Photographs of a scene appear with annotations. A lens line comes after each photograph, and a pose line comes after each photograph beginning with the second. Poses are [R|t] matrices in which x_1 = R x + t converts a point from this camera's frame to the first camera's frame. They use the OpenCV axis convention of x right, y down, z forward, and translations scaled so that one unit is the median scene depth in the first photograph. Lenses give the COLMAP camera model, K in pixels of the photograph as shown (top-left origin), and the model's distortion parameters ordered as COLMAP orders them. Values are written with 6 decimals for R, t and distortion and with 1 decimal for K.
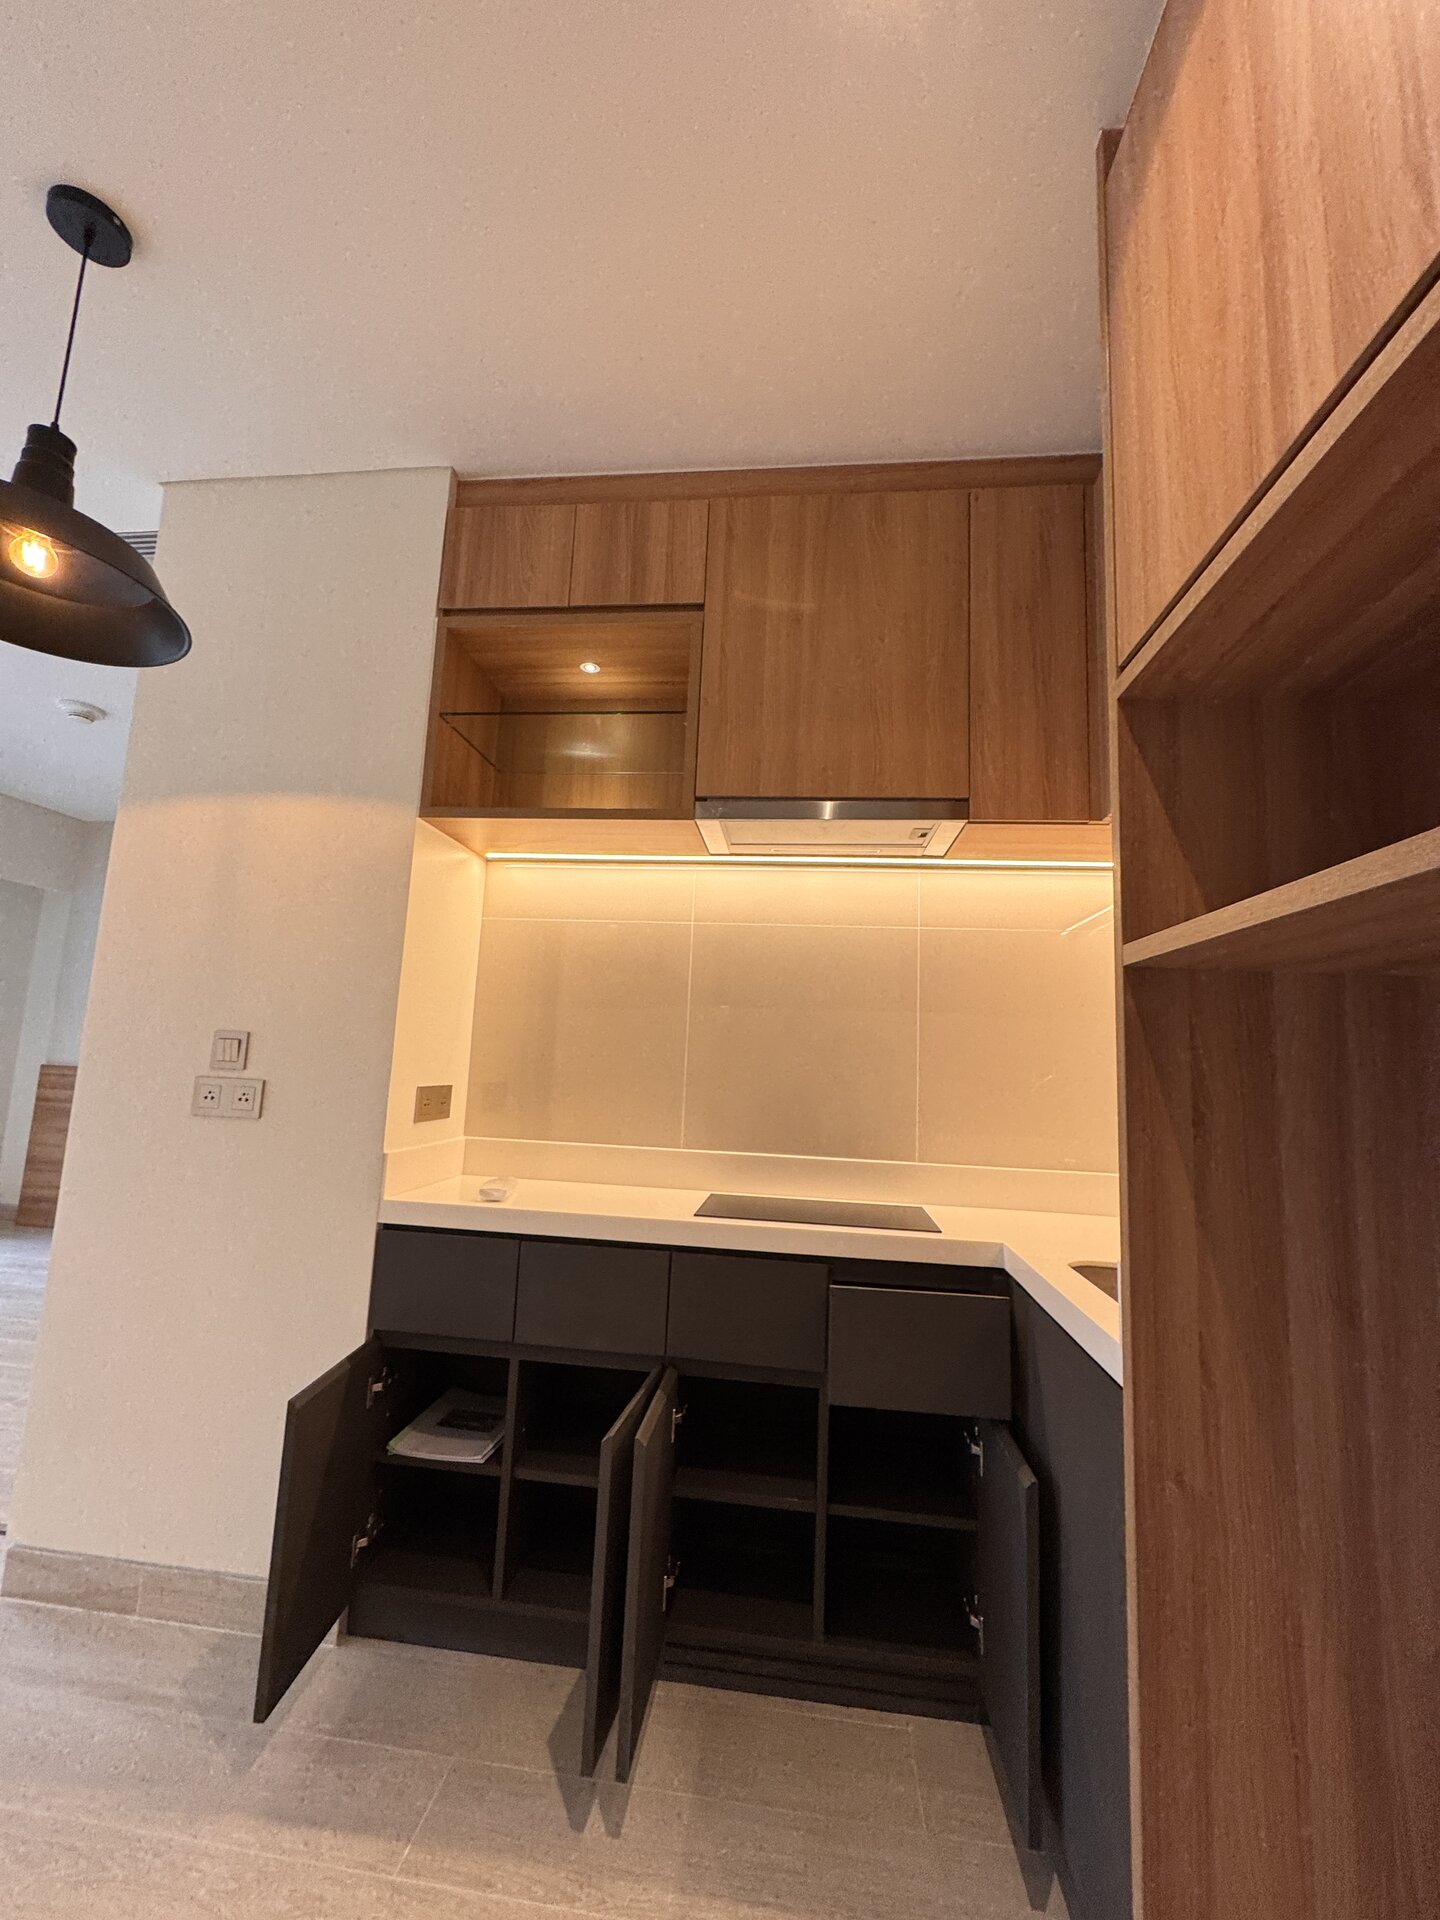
lens RADIAL K [[764.5, 0, 723.3], [0, 764.5, 957.7], [0, 0, 1]] dist [-0.002669, 0.001033]
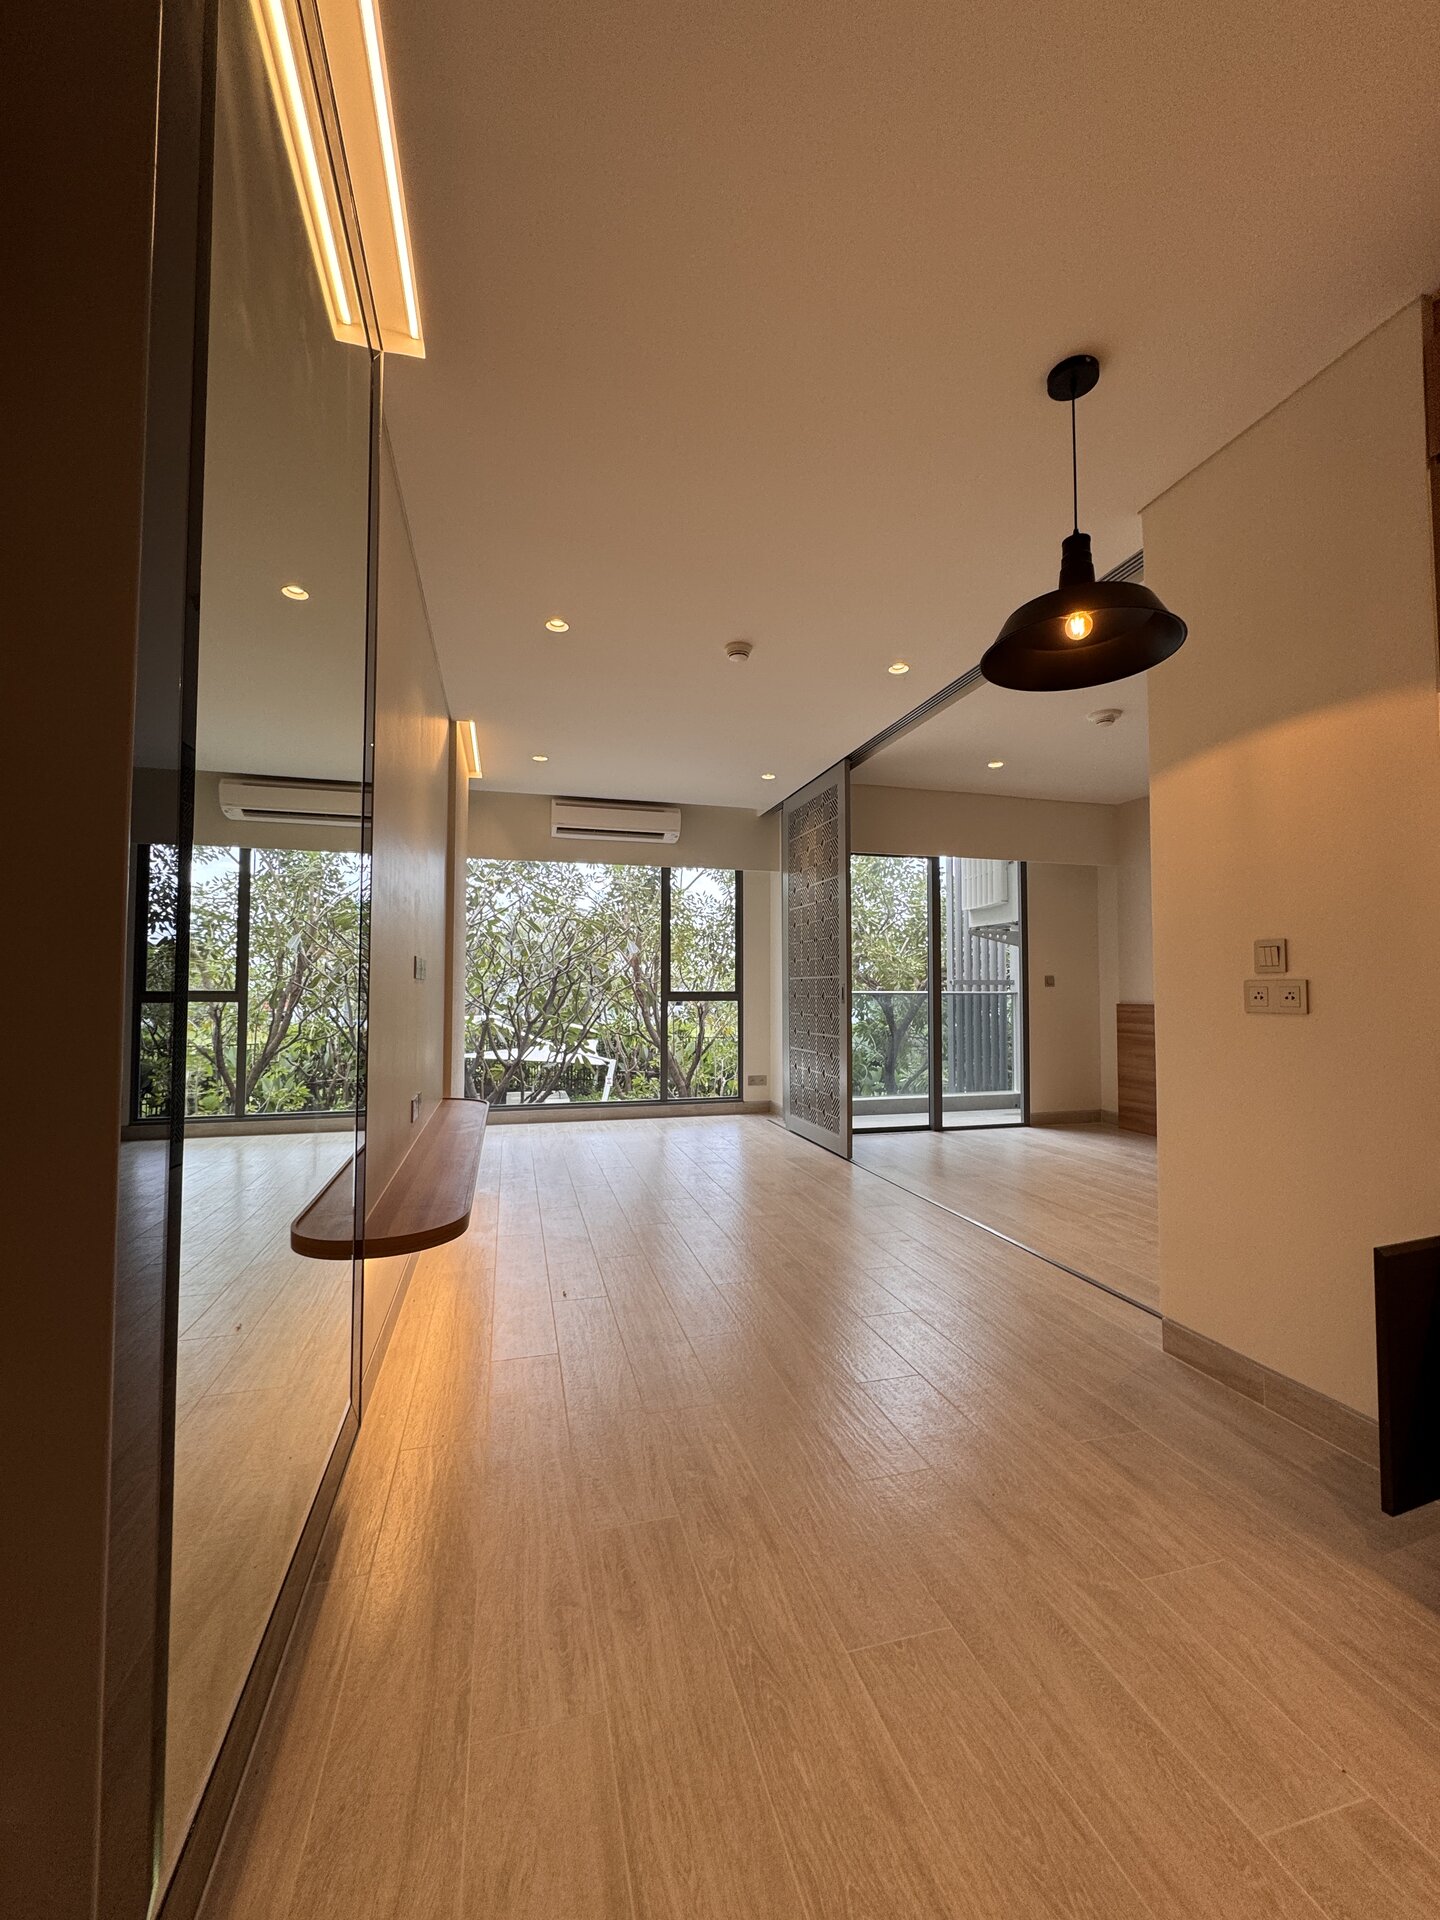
lens RADIAL K [[764.5, 0, 715.1], [0, 764.5, 960.9], [0, 0, 1]] dist [-0.002669, 0.001033]
pose [[0.363976, -0.078236, -0.928117, 0.124699], [0.138002, 0.989997, -0.029332, 0.045652], [0.921128, -0.117406, 0.371132, -0.211901]]
